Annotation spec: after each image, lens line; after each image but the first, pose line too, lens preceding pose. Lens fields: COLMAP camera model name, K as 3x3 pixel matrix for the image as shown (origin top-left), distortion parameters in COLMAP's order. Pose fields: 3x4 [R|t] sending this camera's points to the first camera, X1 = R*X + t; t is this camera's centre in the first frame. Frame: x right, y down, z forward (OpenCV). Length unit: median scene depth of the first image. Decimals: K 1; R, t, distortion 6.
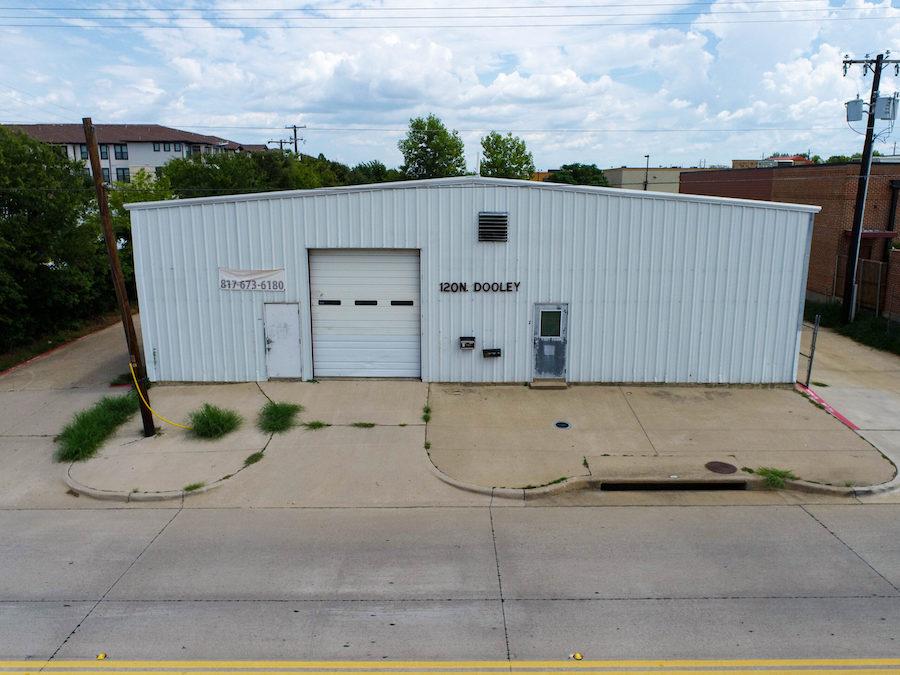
lens RADIAL K [[684.8, 0, 452.6], [0, 684.8, 337.3], [0, 0, 1]] dist [-0.013819, 0.009199]
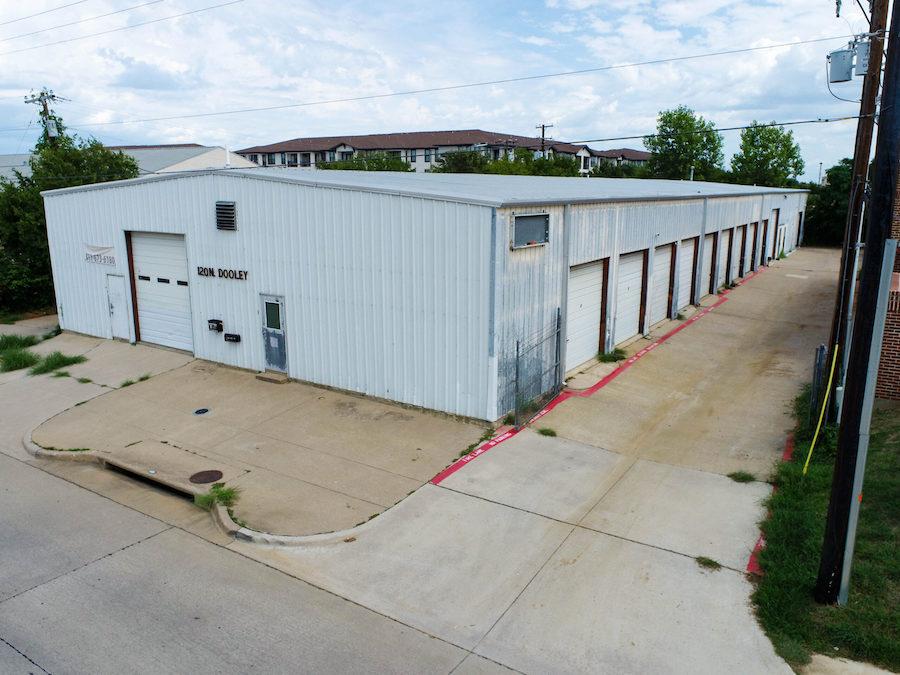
lens RADIAL K [[684.8, 0, 451.0], [0, 684.8, 337.7], [0, 0, 1]] dist [-0.013819, 0.009199]
pose [[0.836812, 0.119289, -0.534336, 1.014237], [-0.119960, 0.992209, 0.033642, -0.059415], [0.534186, 0.035947, 0.844602, 0.346206]]
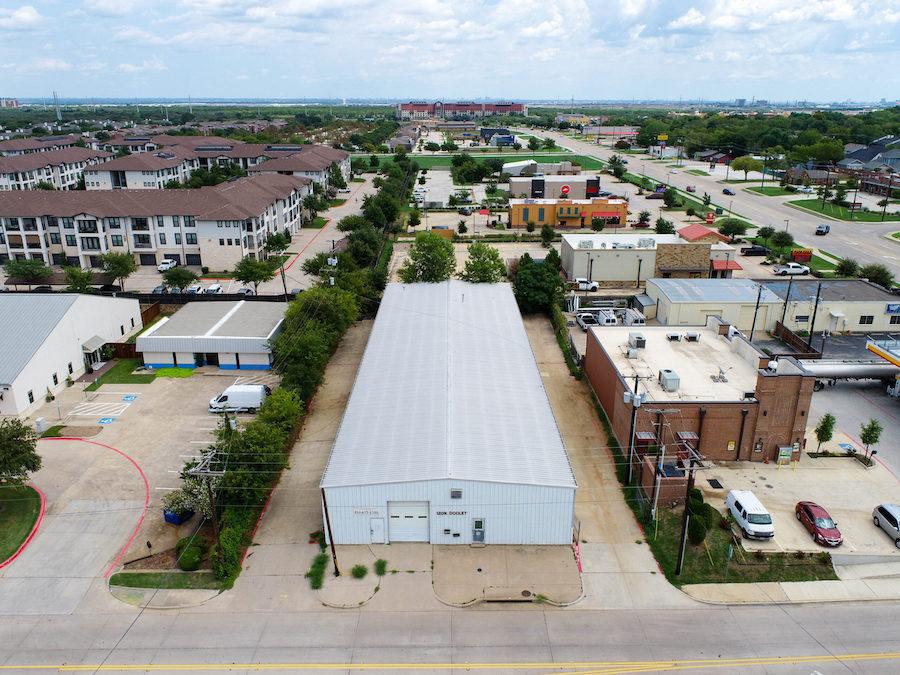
lens RADIAL K [[684.8, 0, 452.8], [0, 684.8, 336.9], [0, 0, 1]] dist [-0.013819, 0.009199]
pose [[0.999998, -0.000883, 0.001593, 0.044991], [0.000688, 0.992973, 0.118340, -1.205295], [-0.001686, -0.118339, 0.992972, -1.764499]]
